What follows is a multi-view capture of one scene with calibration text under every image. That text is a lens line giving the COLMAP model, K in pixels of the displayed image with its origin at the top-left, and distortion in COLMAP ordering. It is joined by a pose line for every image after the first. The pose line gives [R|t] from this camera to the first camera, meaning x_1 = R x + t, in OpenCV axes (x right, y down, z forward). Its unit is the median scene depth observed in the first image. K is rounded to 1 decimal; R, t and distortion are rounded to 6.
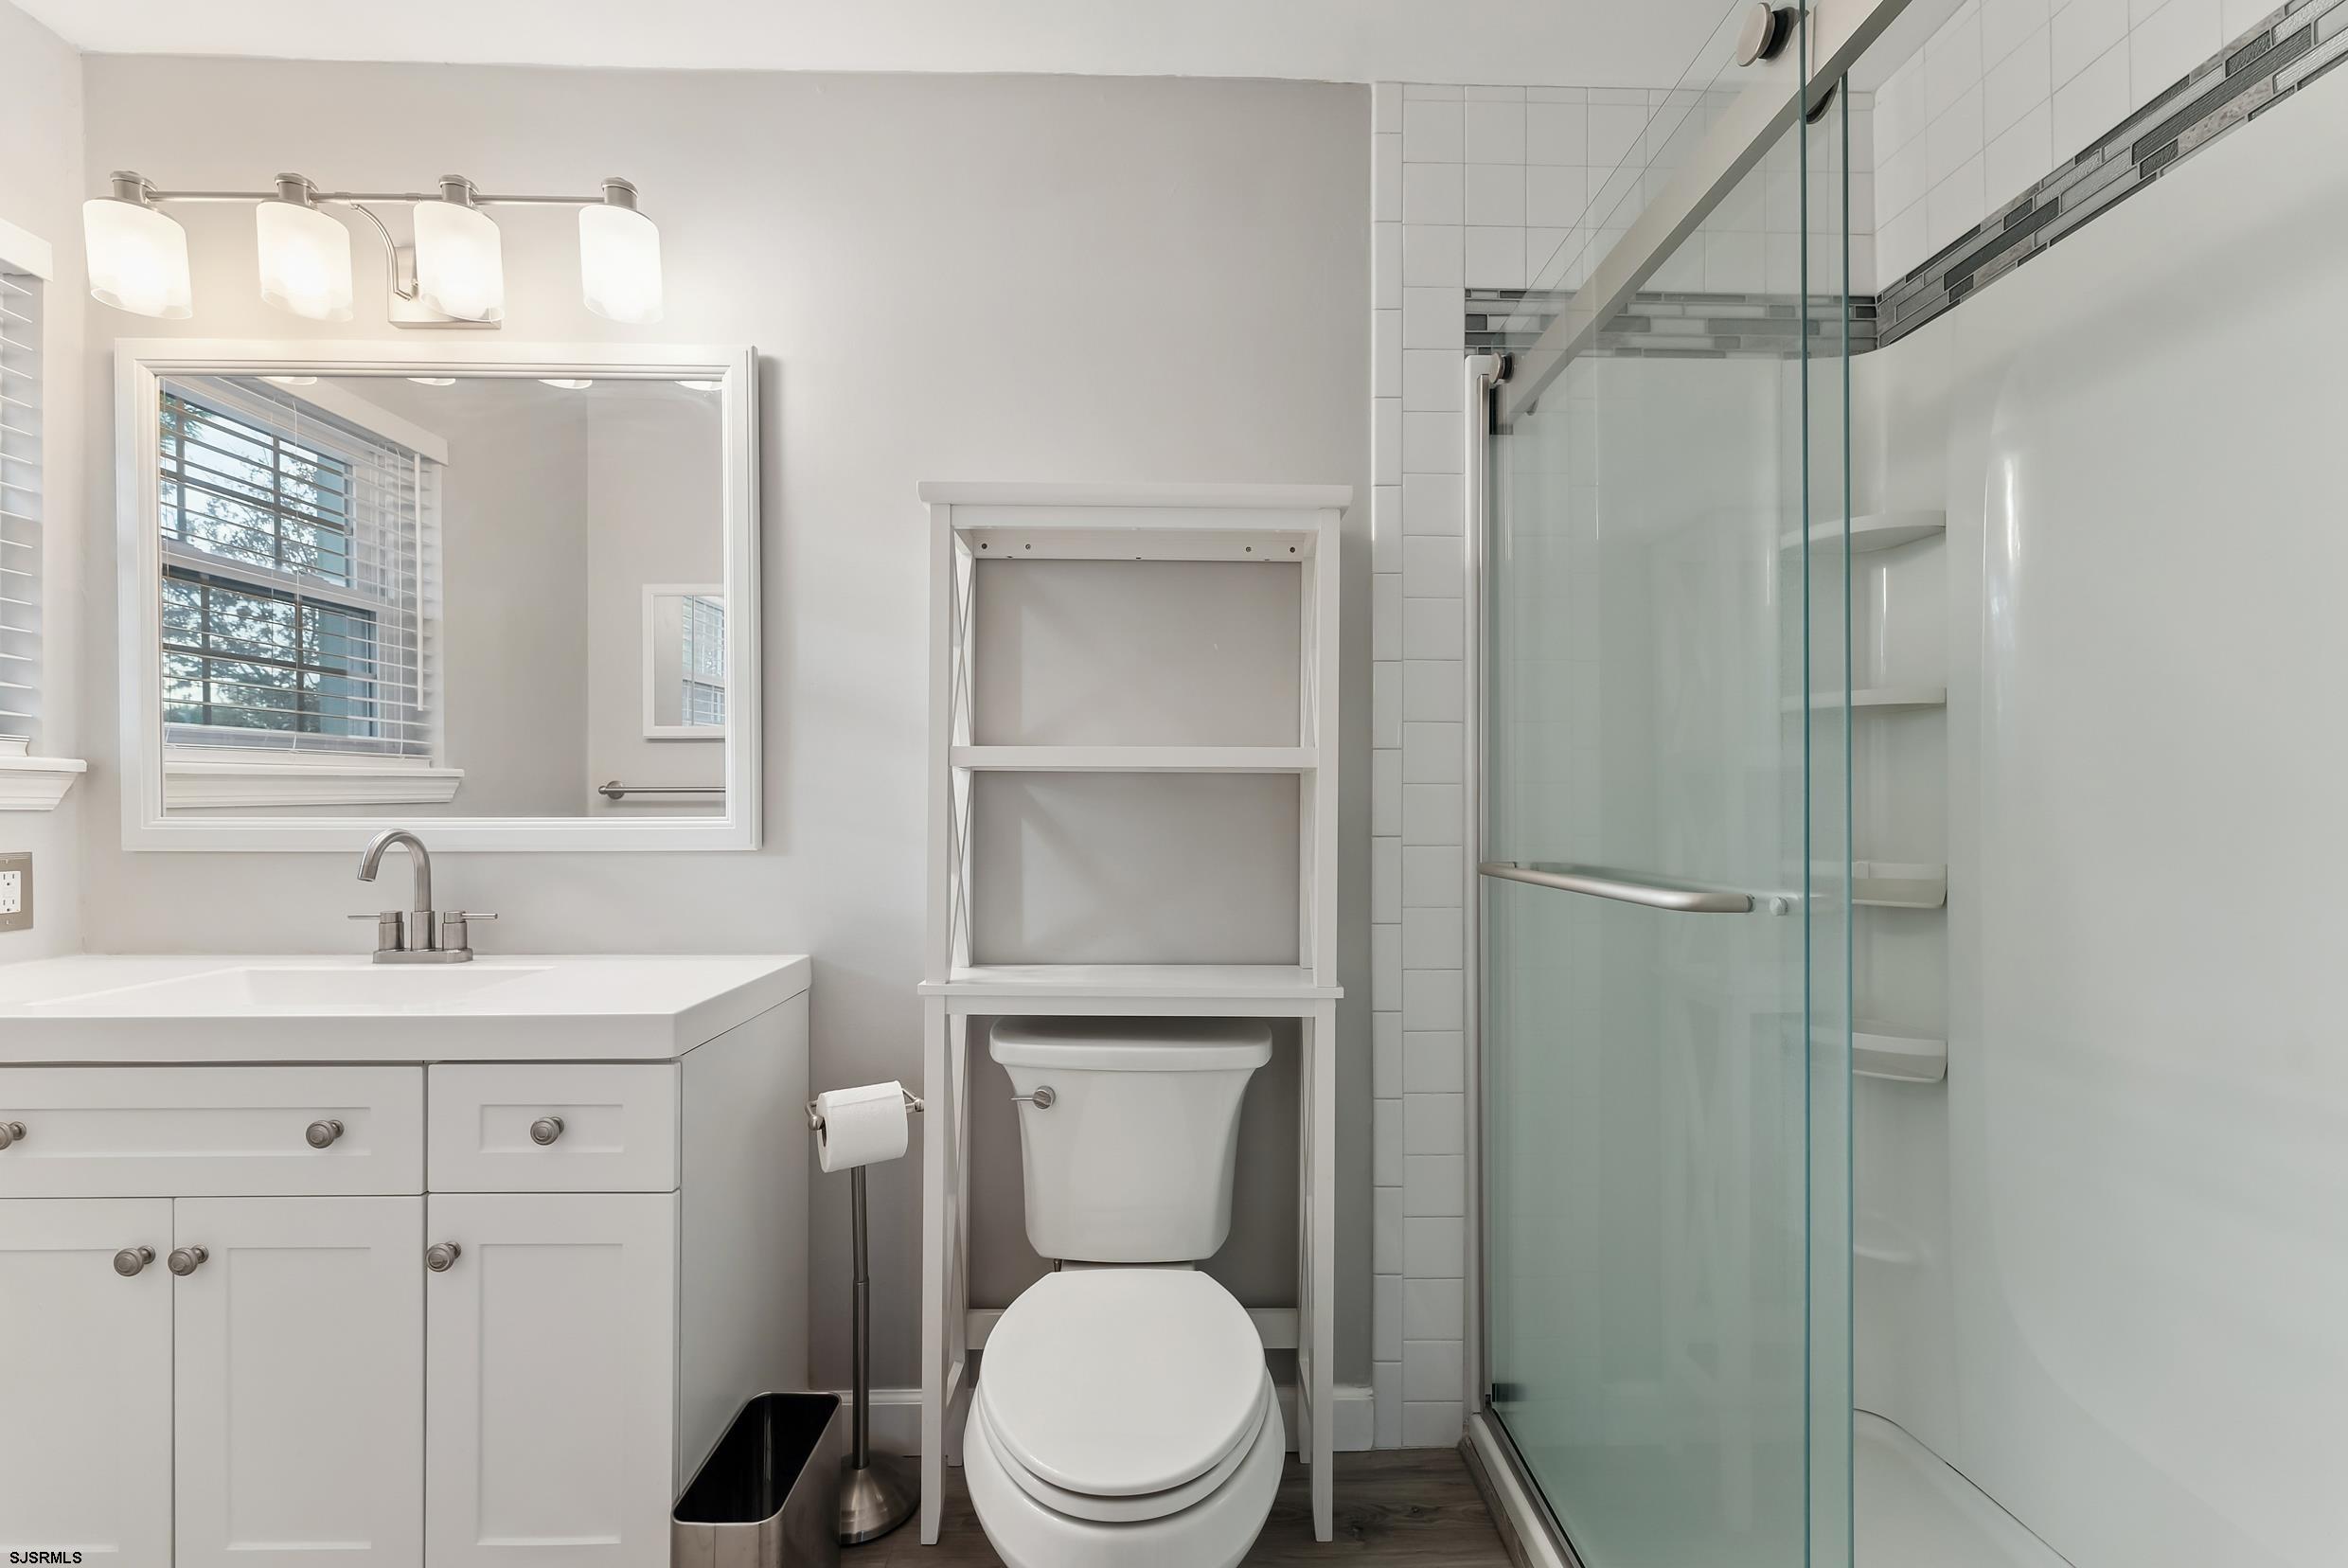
lens RADIAL K [[946.4, 0, 1173.4], [0, 946.4, 780.3], [0, 0, 1]] dist [0.000735, -0.000220]
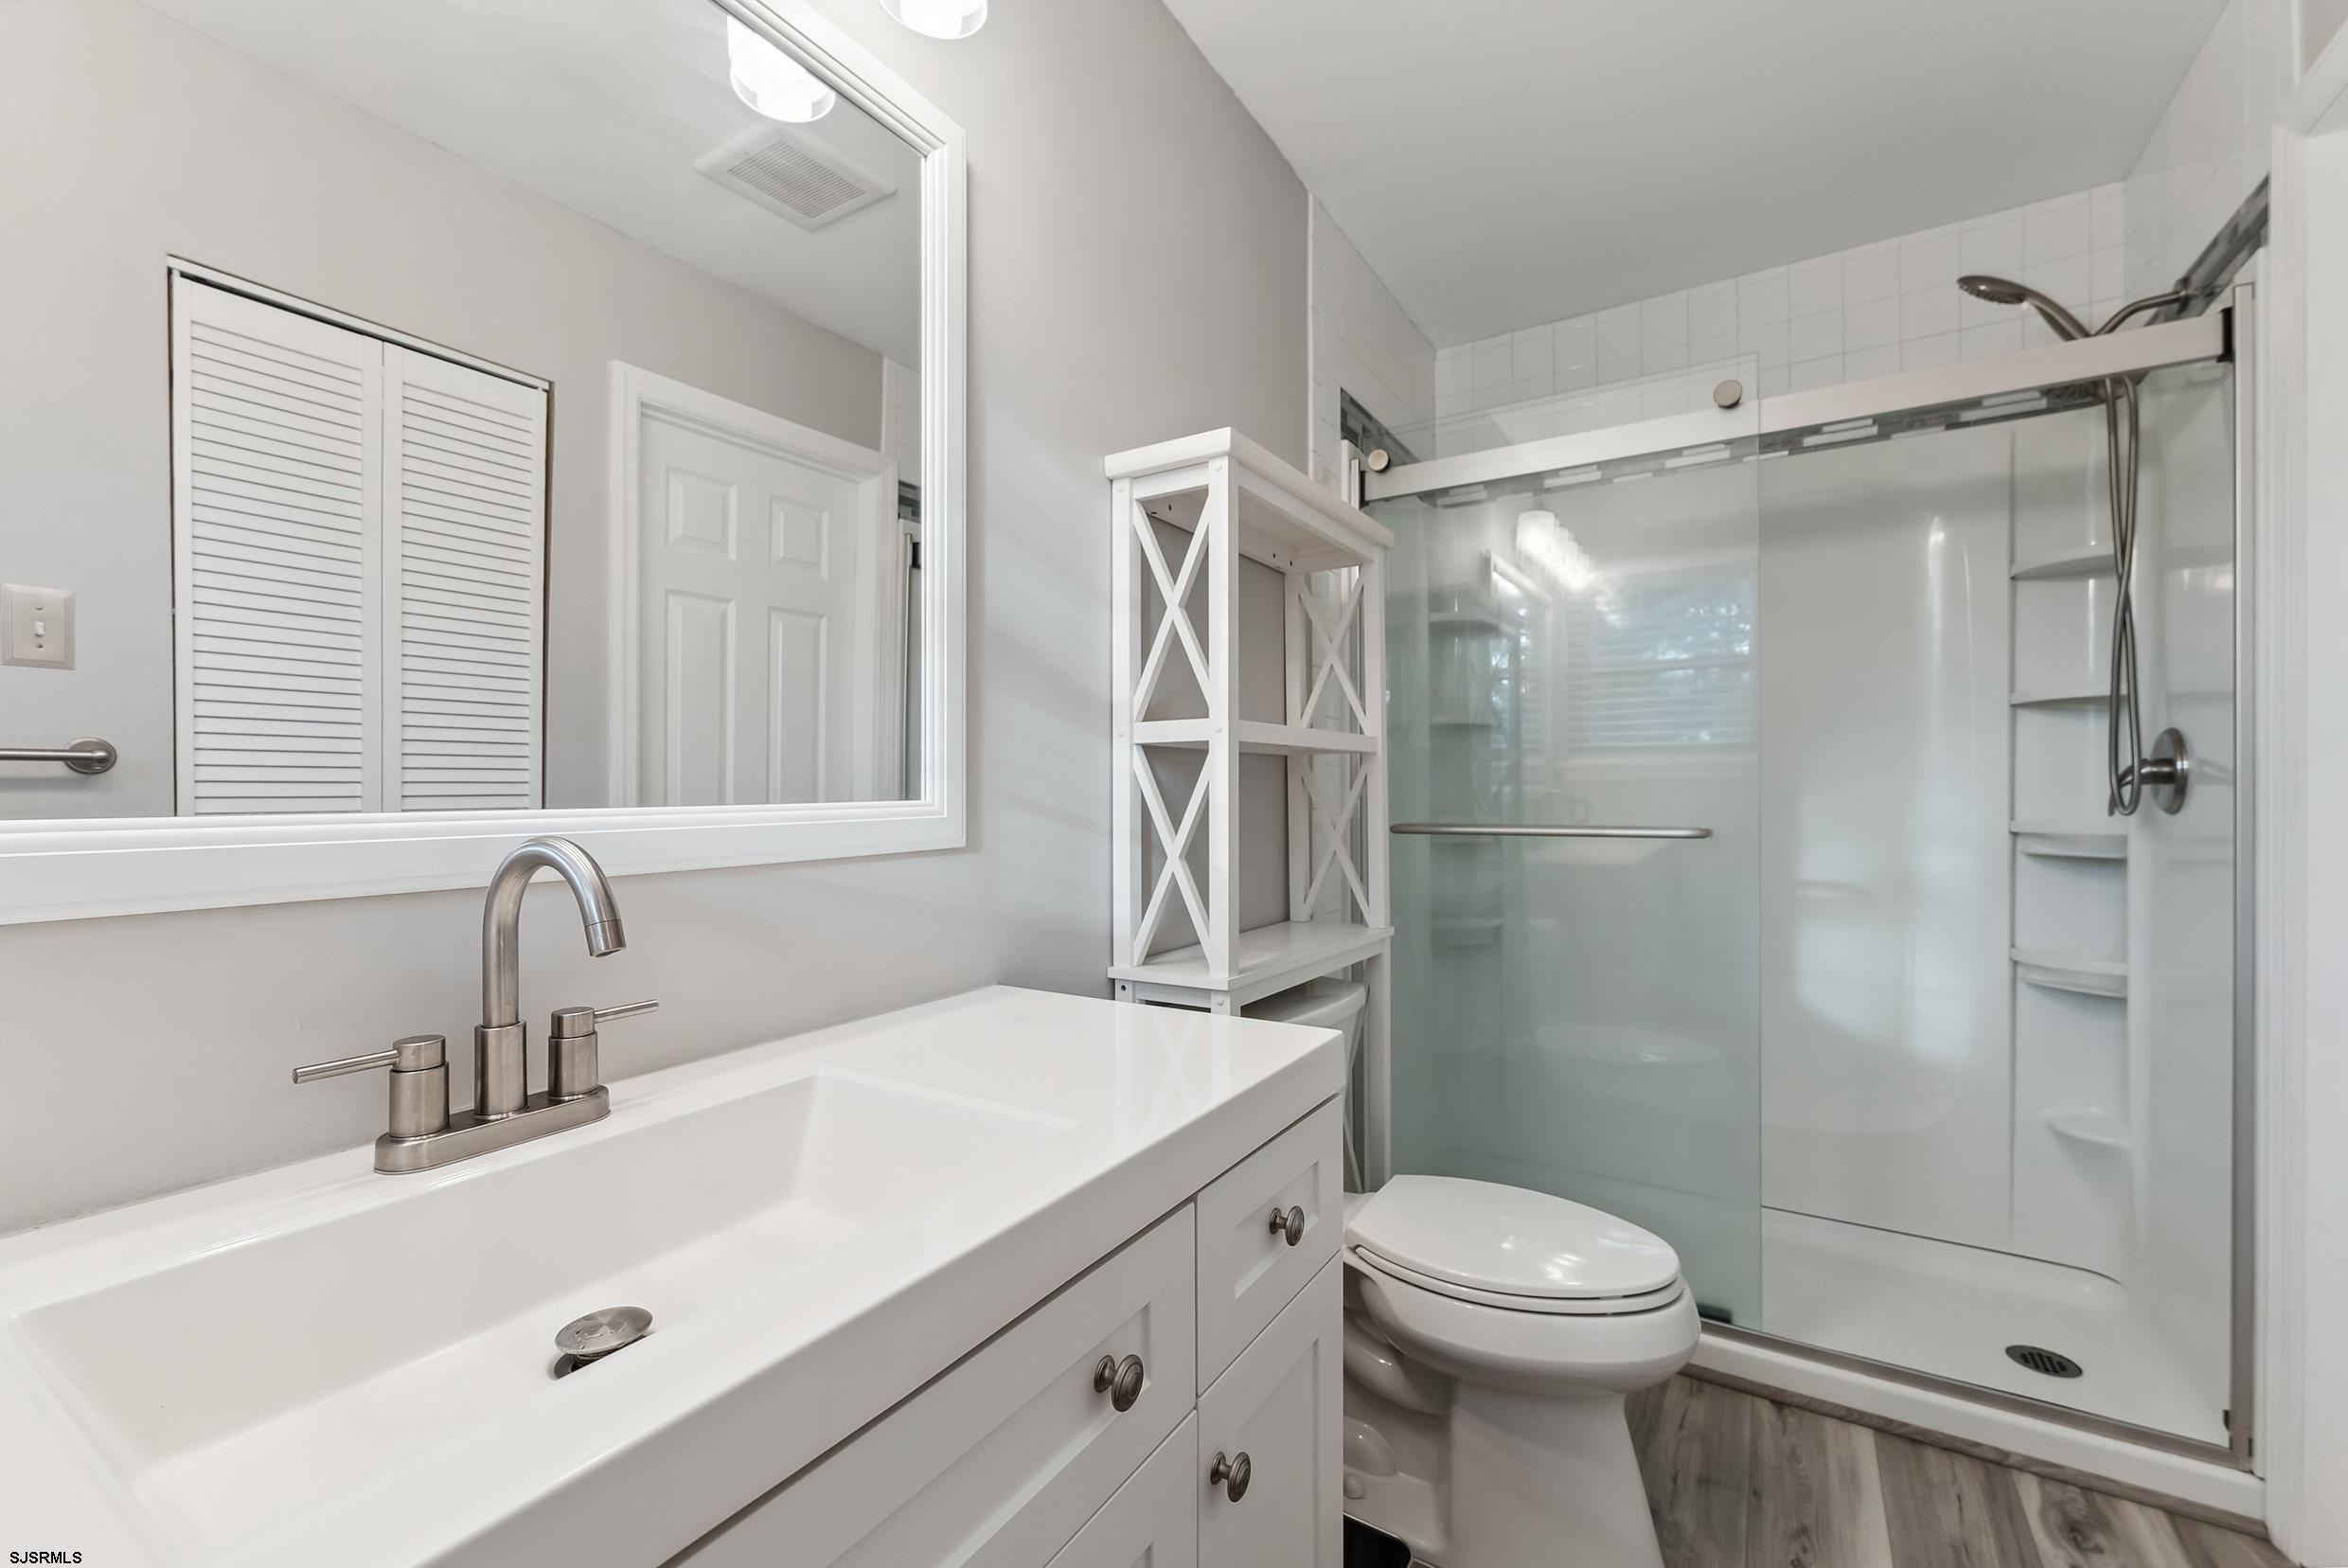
lens RADIAL K [[946.4, 0, 1173.4], [0, 946.4, 780.3], [0, 0, 1]] dist [0.000735, -0.000220]
pose [[0.548440, 0.004782, 0.836176, -0.999563], [-0.019104, 0.999794, 0.006813, 0.016699], [-0.835971, -0.019711, 0.548419, 0.511005]]
